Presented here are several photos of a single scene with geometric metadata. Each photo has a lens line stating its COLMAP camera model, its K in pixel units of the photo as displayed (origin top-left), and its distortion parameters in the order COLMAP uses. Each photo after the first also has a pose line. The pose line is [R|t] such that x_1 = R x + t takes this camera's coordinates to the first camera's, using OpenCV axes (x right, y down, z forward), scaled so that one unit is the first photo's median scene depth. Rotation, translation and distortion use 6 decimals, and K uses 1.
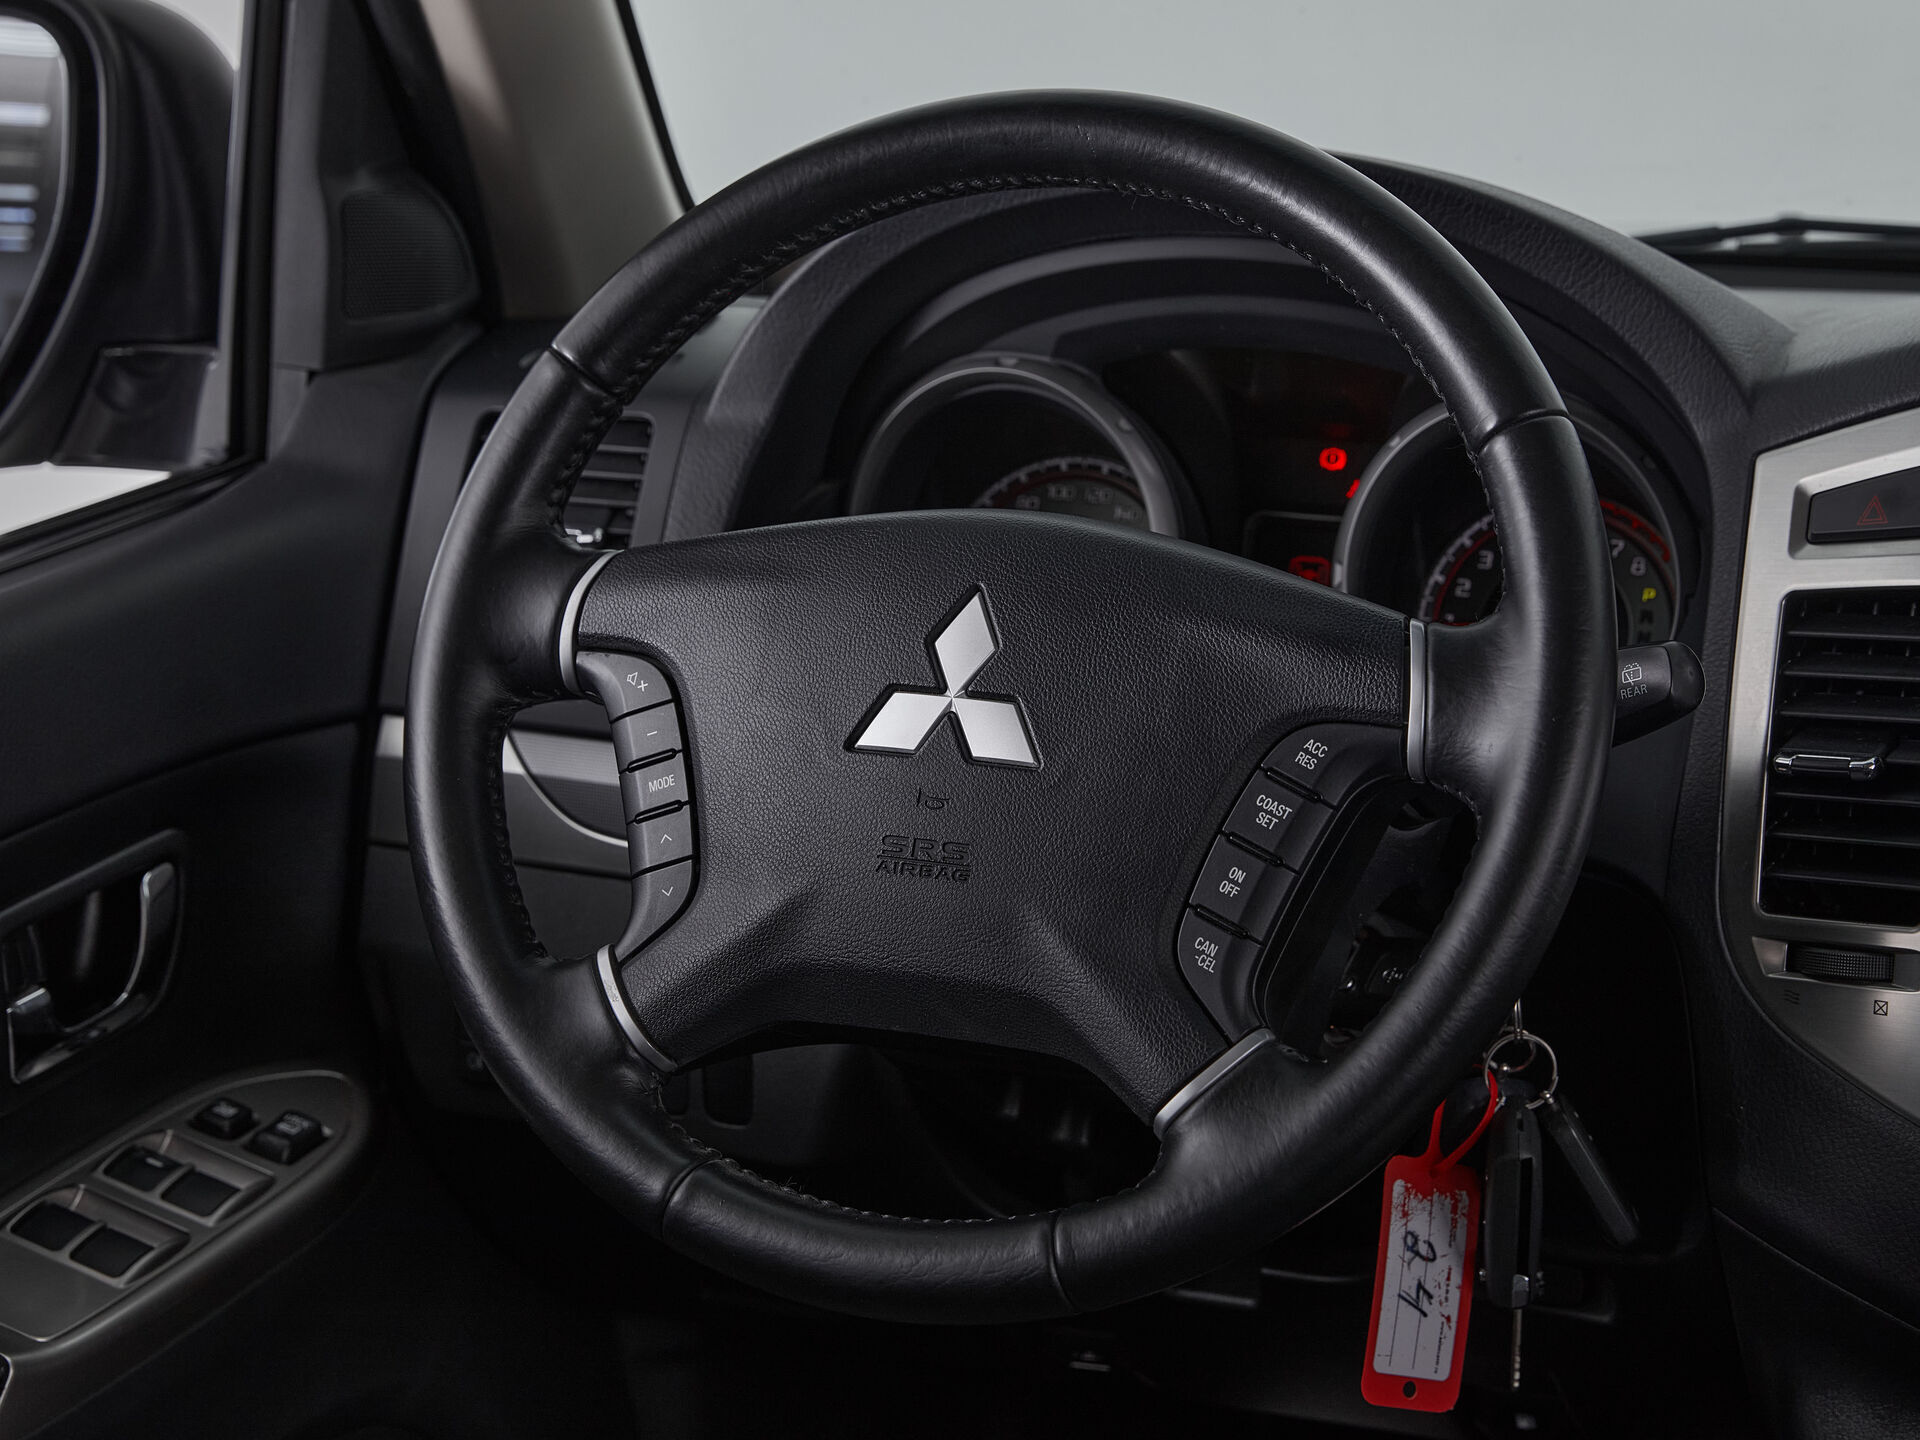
lens RADIAL K [[3956.5, 0, 960.0], [0, 3956.5, 720.0], [0, 0, 1]] dist [-0.071203, -0.058250]
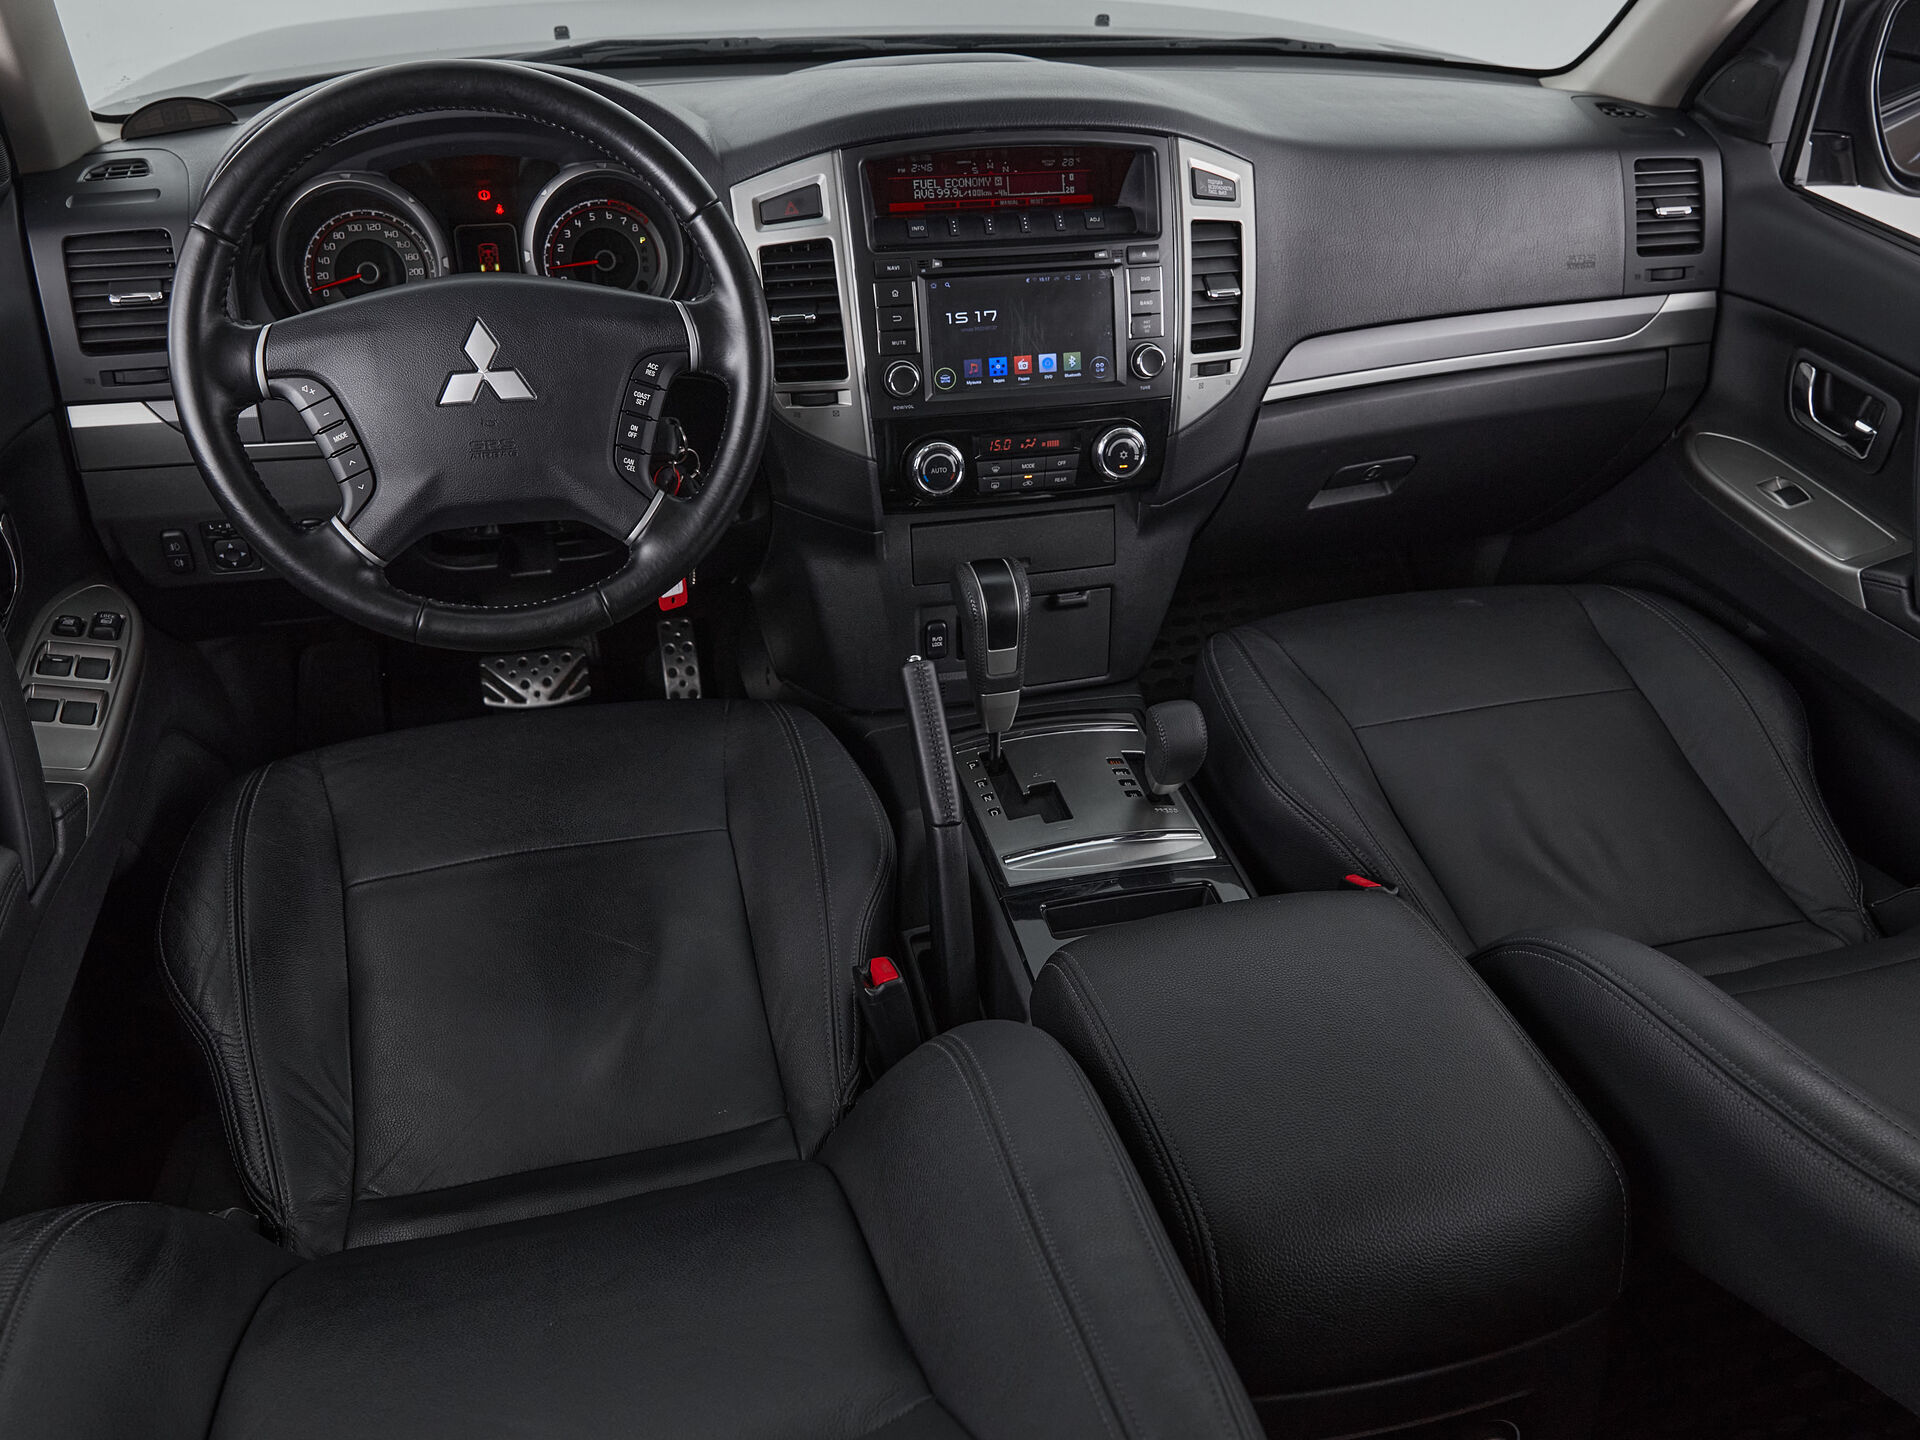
lens RADIAL K [[1535.8, 0, 944.7], [0, 1535.8, 727.8], [0, 0, 1]] dist [-0.004394, -0.002637]
pose [[0.804621, -0.321701, 0.499094, -0.269090], [0.117759, 0.910280, 0.396892, -0.127159], [-0.581995, -0.260574, 0.770313, 0.134763]]
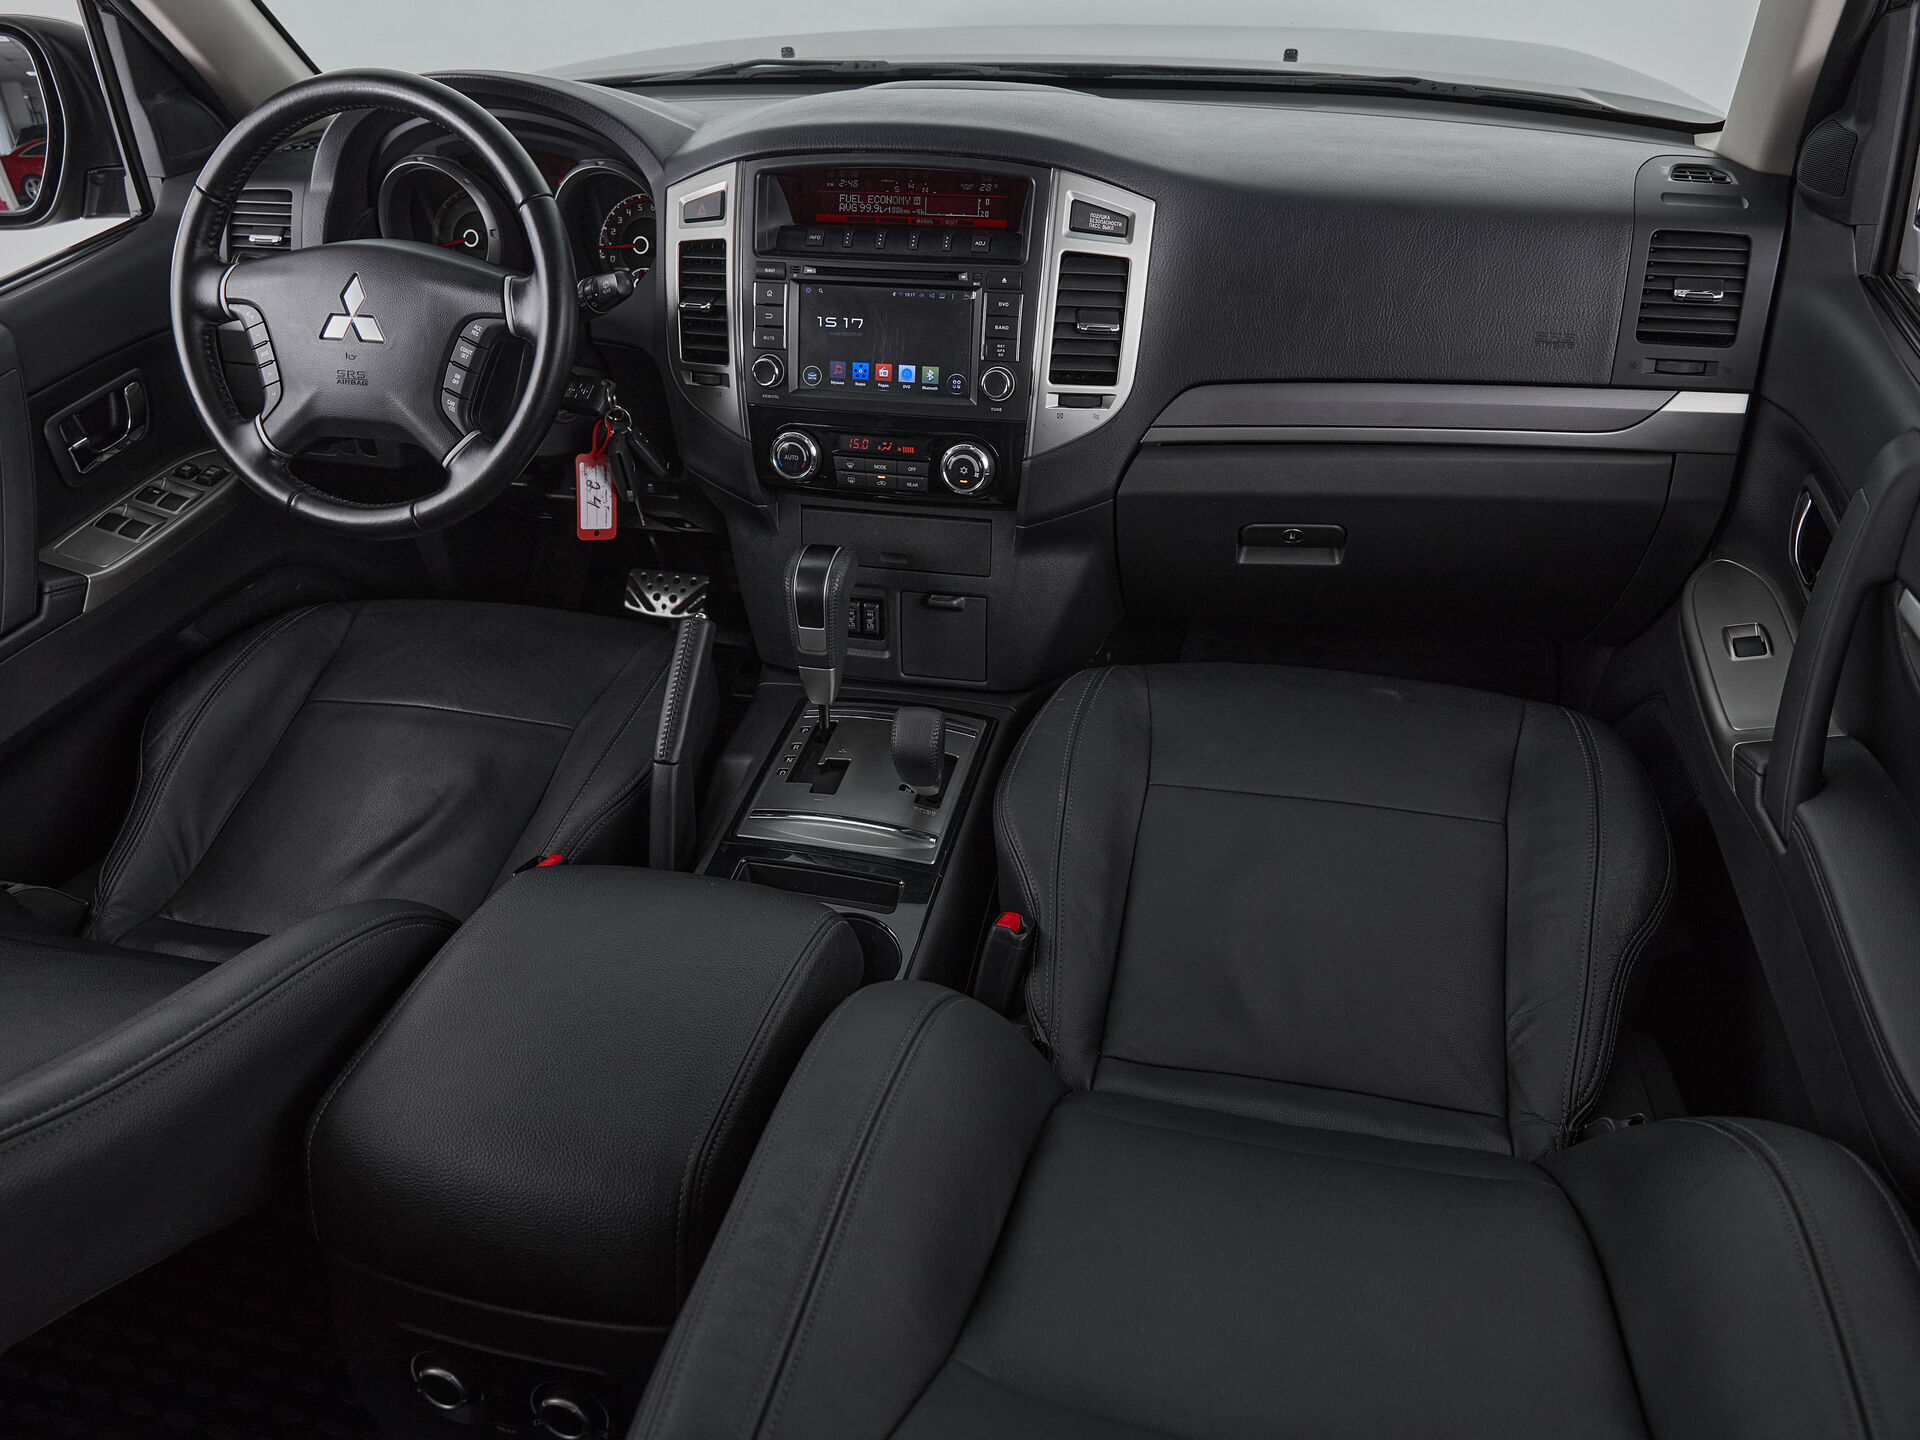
lens RADIAL K [[1427.9, 0, 960.0], [0, 1427.9, 720.0], [0, 0, 1]] dist [-0.002620, -0.005956]
pose [[0.990137, -0.110364, 0.086304, 0.287408], [0.072056, 0.929437, 0.361876, -0.070650], [-0.120152, -0.352088, 0.928223, -0.079577]]
